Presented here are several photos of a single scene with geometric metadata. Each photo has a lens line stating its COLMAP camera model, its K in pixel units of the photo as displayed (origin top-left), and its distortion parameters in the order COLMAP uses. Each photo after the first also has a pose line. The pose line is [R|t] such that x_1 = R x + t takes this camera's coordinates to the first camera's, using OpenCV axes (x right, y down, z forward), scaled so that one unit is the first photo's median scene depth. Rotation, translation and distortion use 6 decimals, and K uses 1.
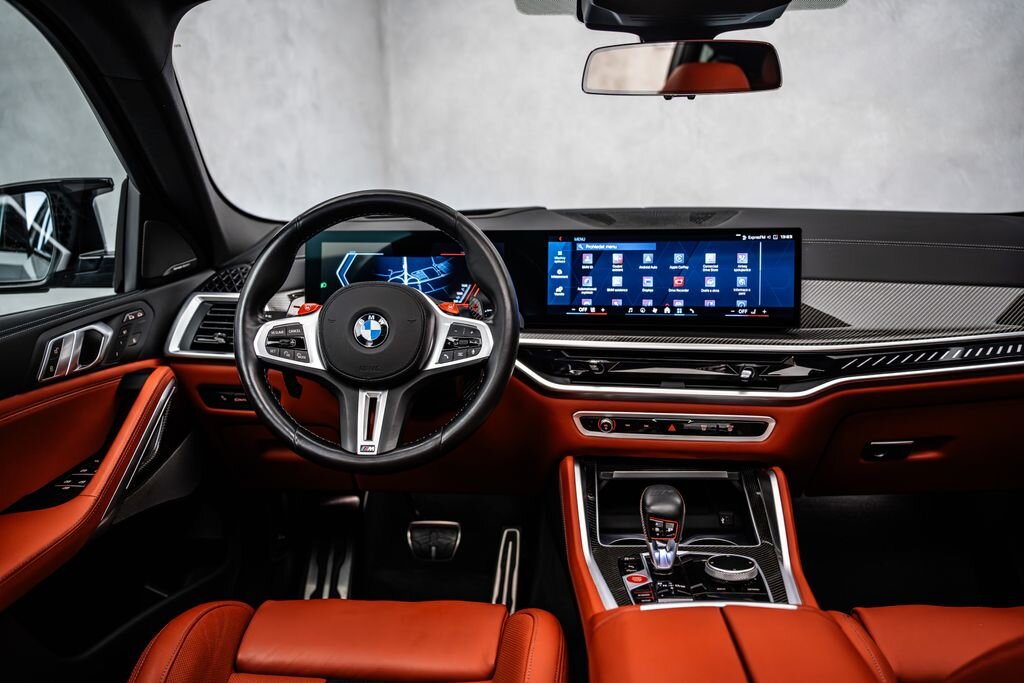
lens RADIAL K [[823.7, 0, 524.2], [0, 823.7, 342.1], [0, 0, 1]] dist [-0.097475, 0.073296]
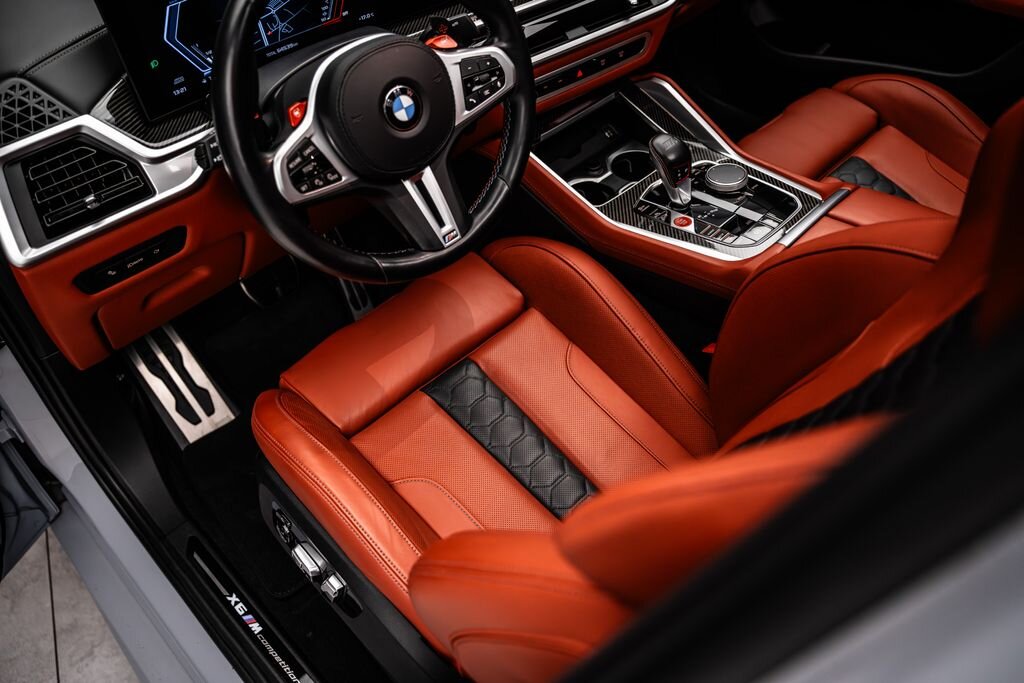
lens RADIAL K [[823.7, 0, 508.0], [0, 823.7, 336.1], [0, 0, 1]] dist [-0.097475, 0.073296]
pose [[0.676285, -0.546729, 0.493687, -0.555848], [0.199025, 0.780875, 0.592134, -0.256986], [-0.709244, -0.302196, 0.636907, 0.309089]]
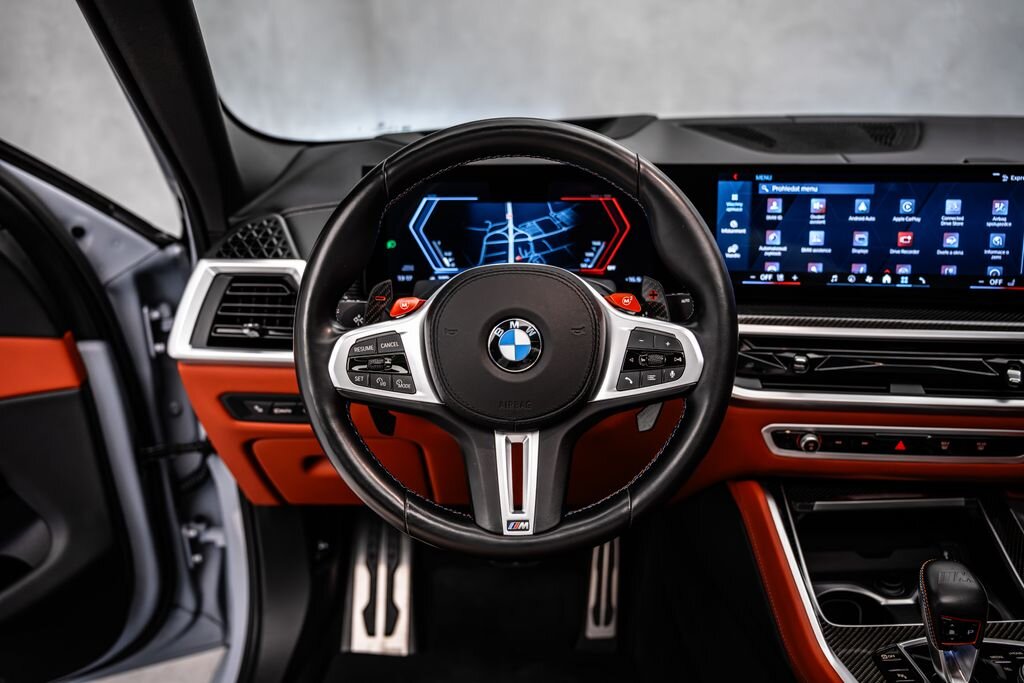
lens RADIAL K [[823.7, 0, 525.3], [0, 823.7, 342.7], [0, 0, 1]] dist [-0.097475, 0.073296]
pose [[0.998276, -0.026581, 0.052332, -0.186246], [0.018180, 0.987760, 0.154919, -0.102232], [-0.055809, -0.153700, 0.986540, 0.316745]]
